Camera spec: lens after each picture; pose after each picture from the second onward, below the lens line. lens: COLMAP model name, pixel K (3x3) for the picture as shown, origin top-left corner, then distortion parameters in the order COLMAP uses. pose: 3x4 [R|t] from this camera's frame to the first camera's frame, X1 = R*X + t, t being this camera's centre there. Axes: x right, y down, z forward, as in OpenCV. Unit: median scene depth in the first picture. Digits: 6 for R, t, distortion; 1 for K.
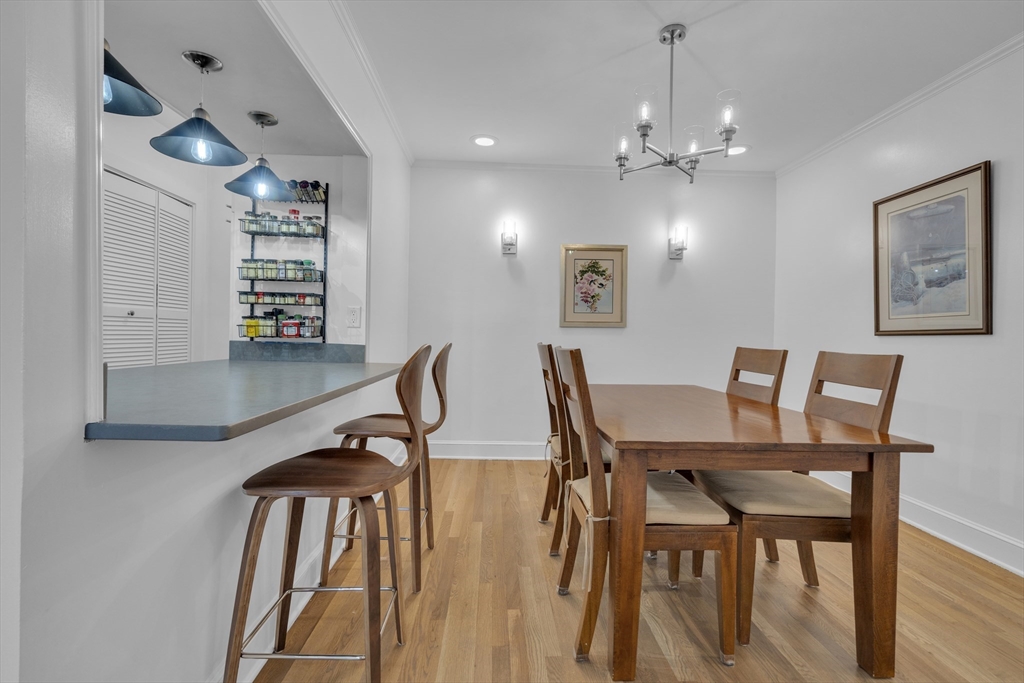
lens RADIAL K [[457.6, 0, 500.9], [0, 457.6, 332.1], [0, 0, 1]] dist [0.000401, 0.000666]
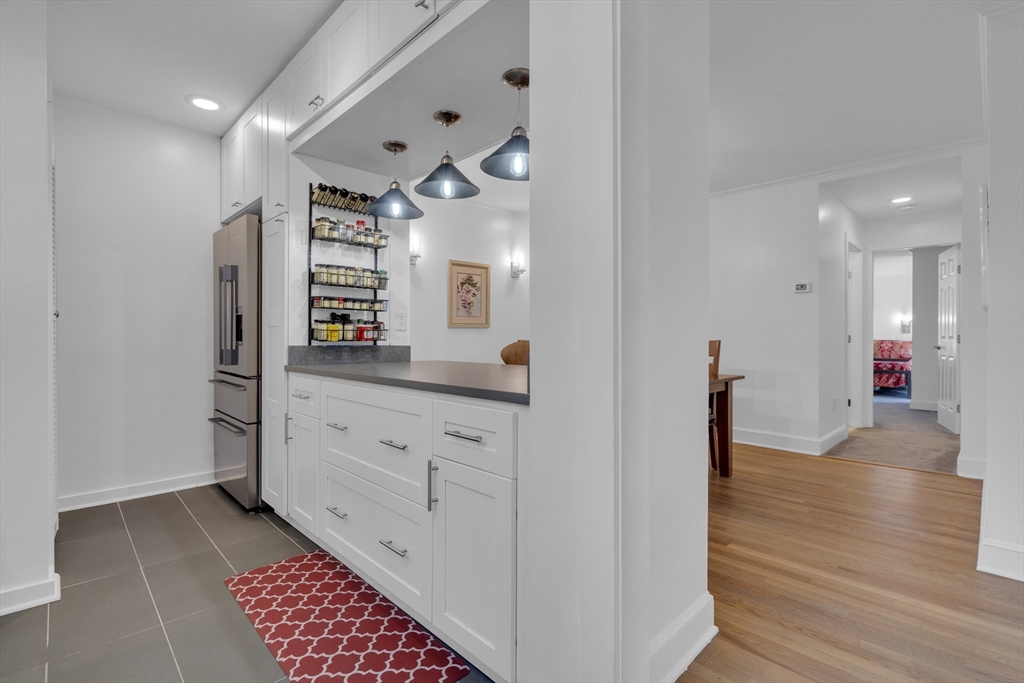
lens RADIAL K [[457.6, 0, 500.9], [0, 457.6, 332.1], [0, 0, 1]] dist [0.000401, 0.000666]
pose [[0.754233, -0.012045, 0.656496, -0.875784], [0.007513, 0.999925, 0.009714, -0.015680], [-0.656564, -0.002394, 0.754267, -0.015998]]
